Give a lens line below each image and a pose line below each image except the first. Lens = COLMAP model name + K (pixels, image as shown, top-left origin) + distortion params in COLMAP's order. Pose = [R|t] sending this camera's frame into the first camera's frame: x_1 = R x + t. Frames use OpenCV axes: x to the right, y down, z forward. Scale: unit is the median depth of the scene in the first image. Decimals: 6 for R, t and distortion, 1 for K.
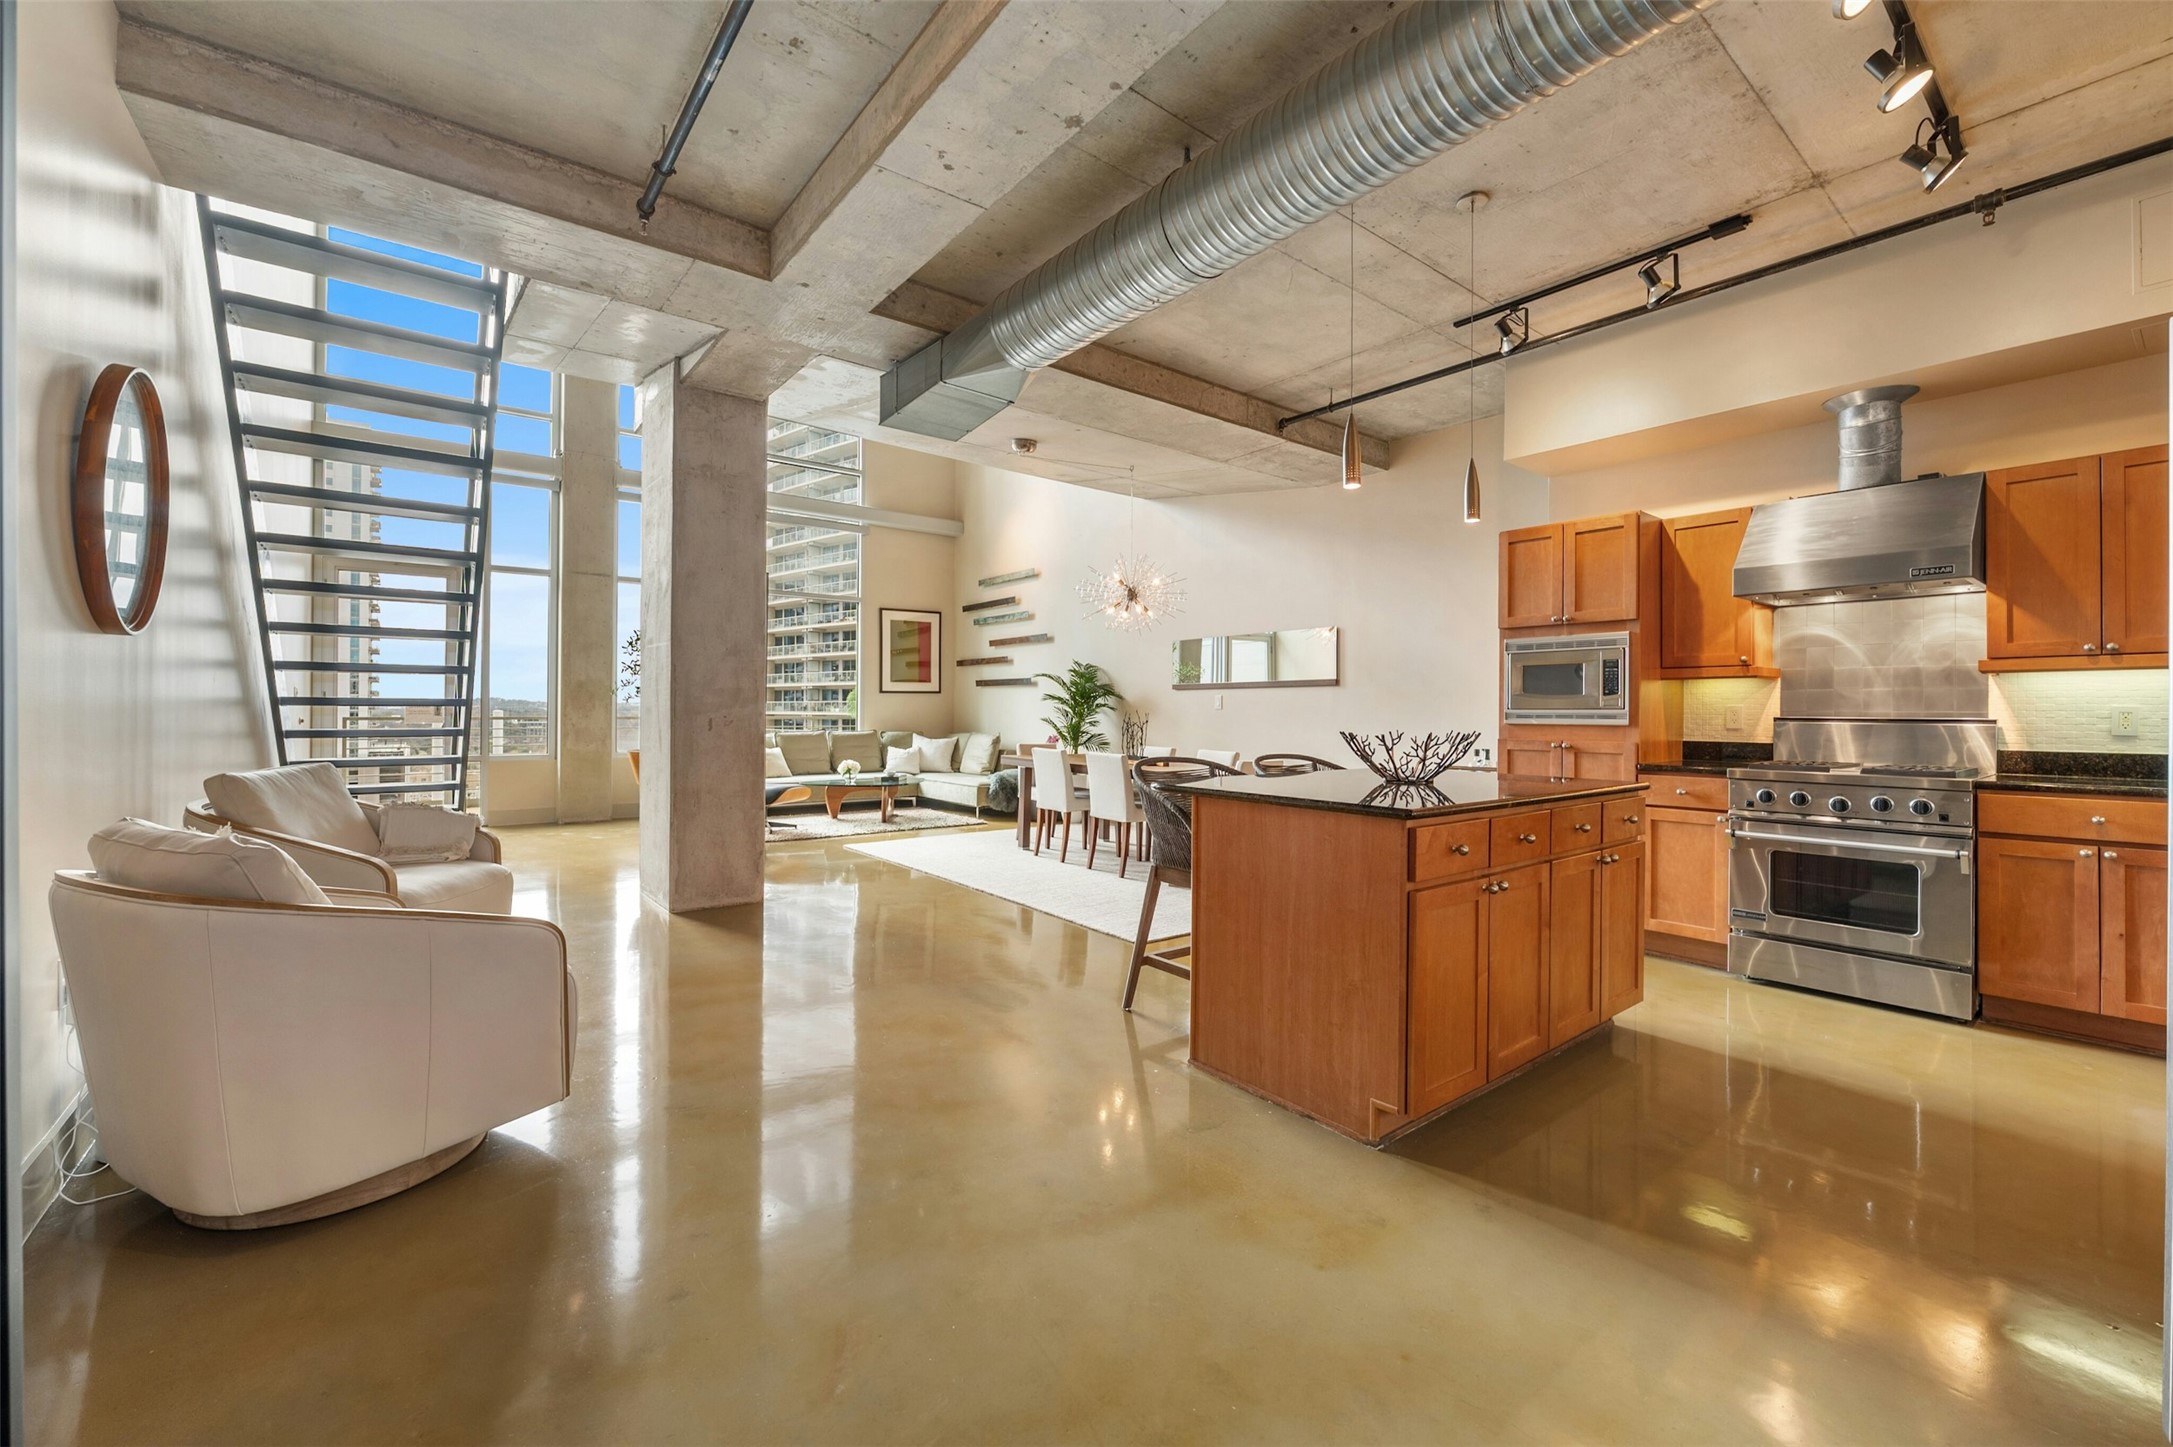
lens RADIAL K [[873.1, 0, 1079.3], [0, 873.1, 705.6], [0, 0, 1]] dist [-0.005794, 0.000777]
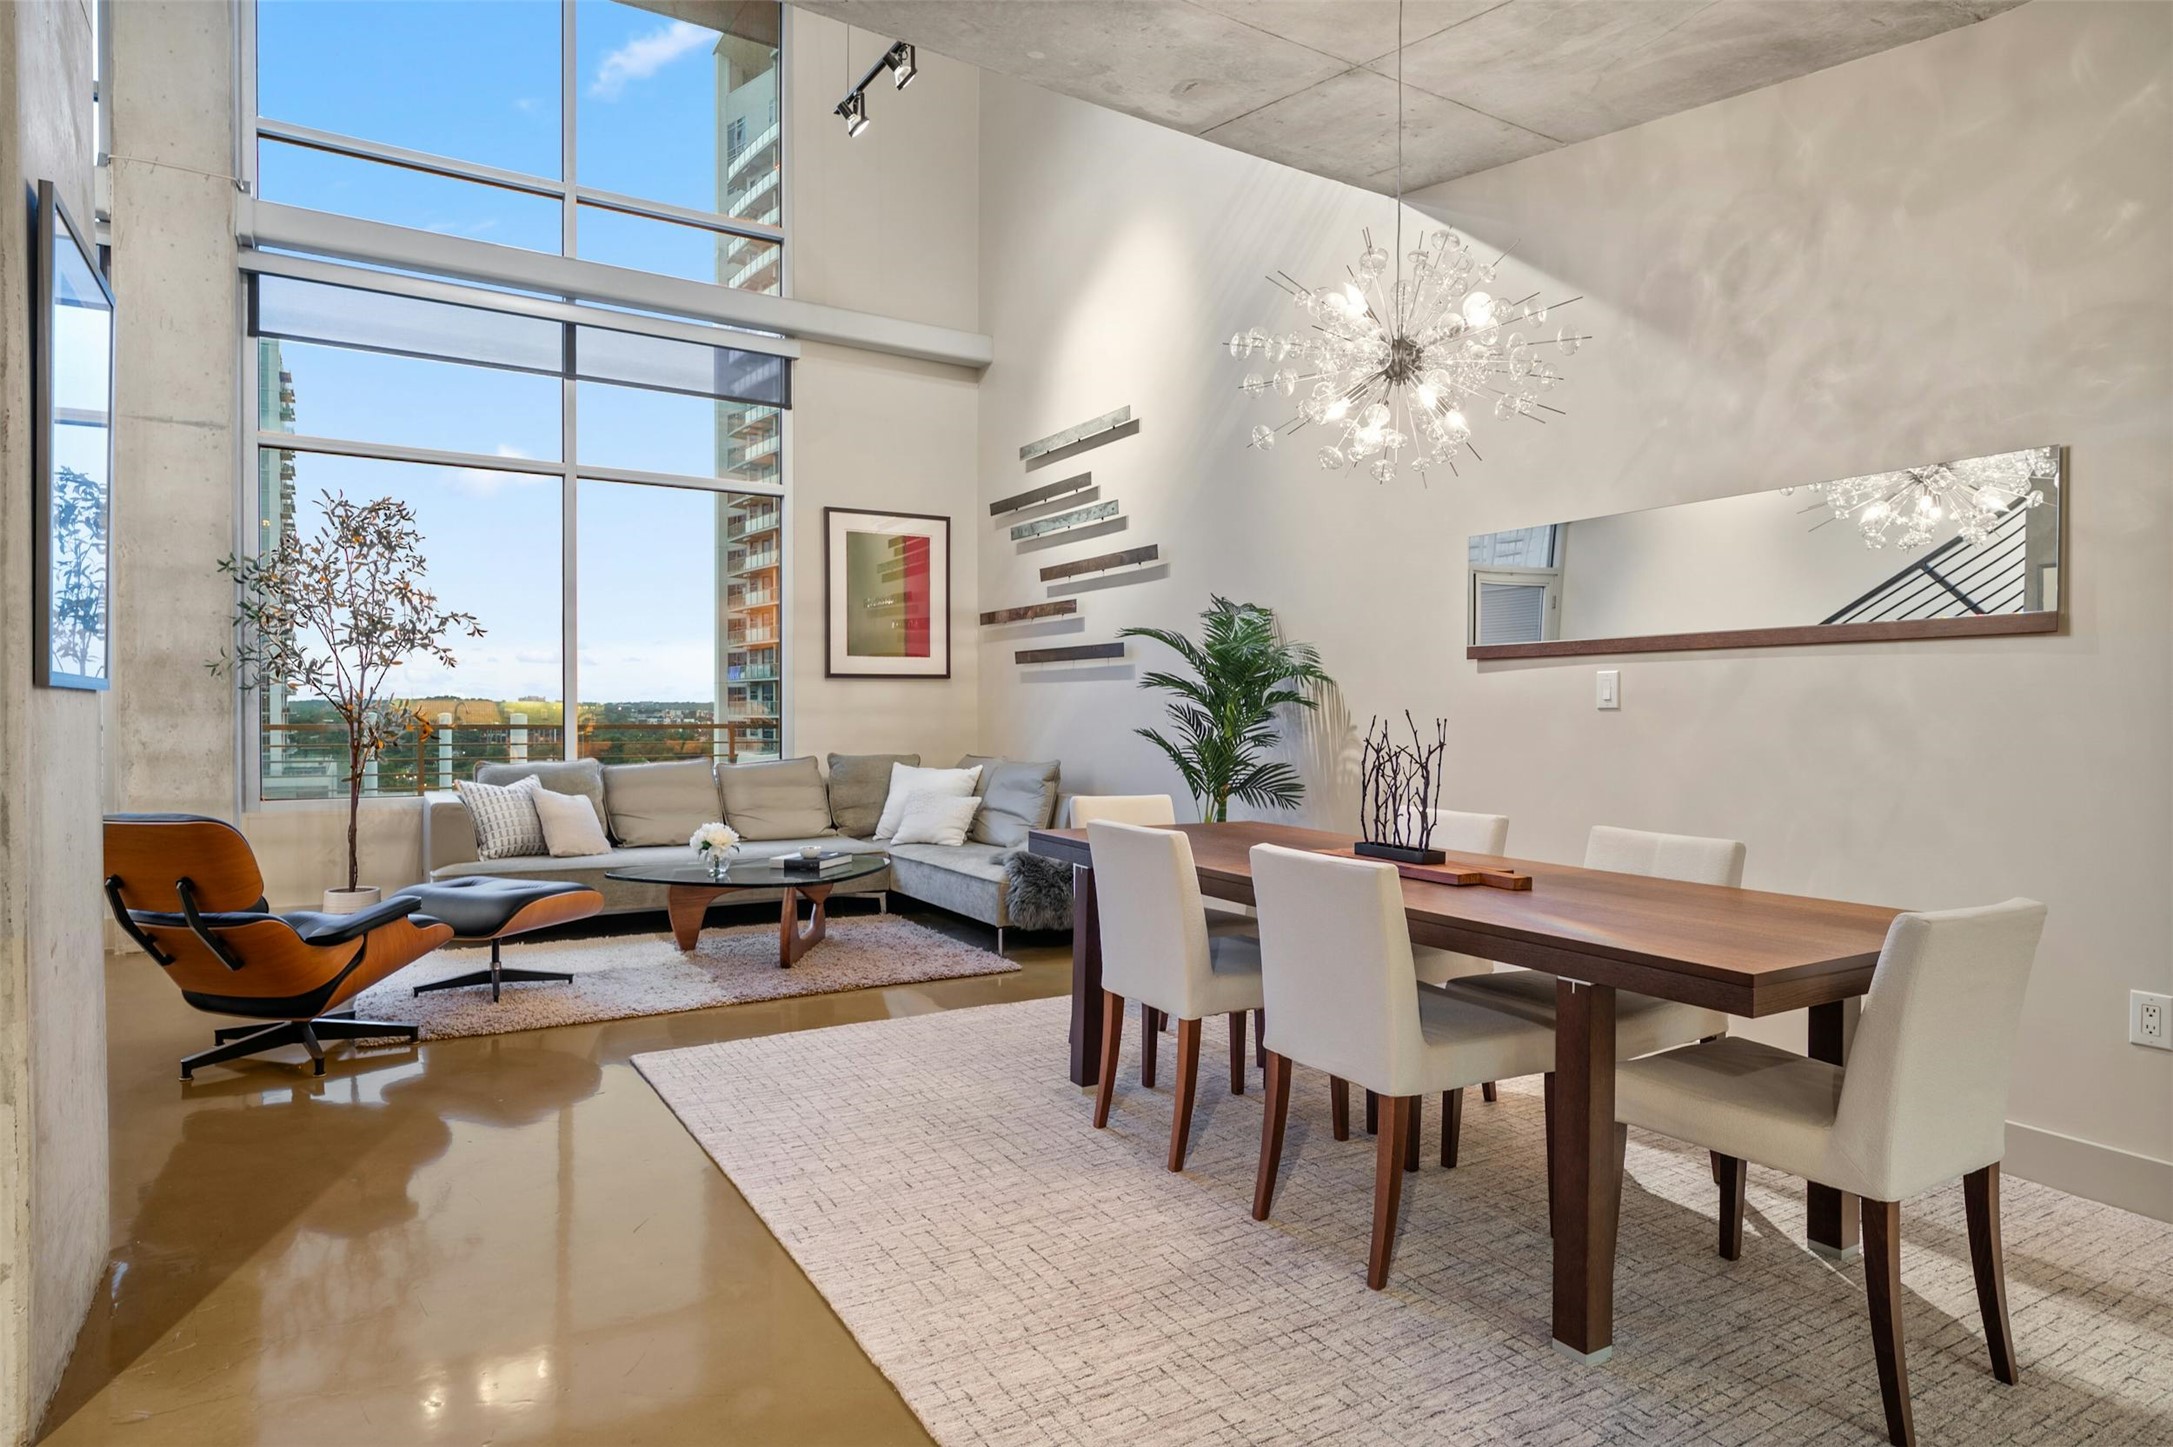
lens RADIAL K [[1219.4, 0, 1078.0], [0, 1219.4, 721.7], [0, 0, 1]] dist [0.006349, 0.001455]
pose [[0.993501, -0.000075, -0.113824, -0.011324], [0.001499, 0.999922, 0.012425, 0.006433], [0.113814, -0.012515, 0.993423, 0.802991]]
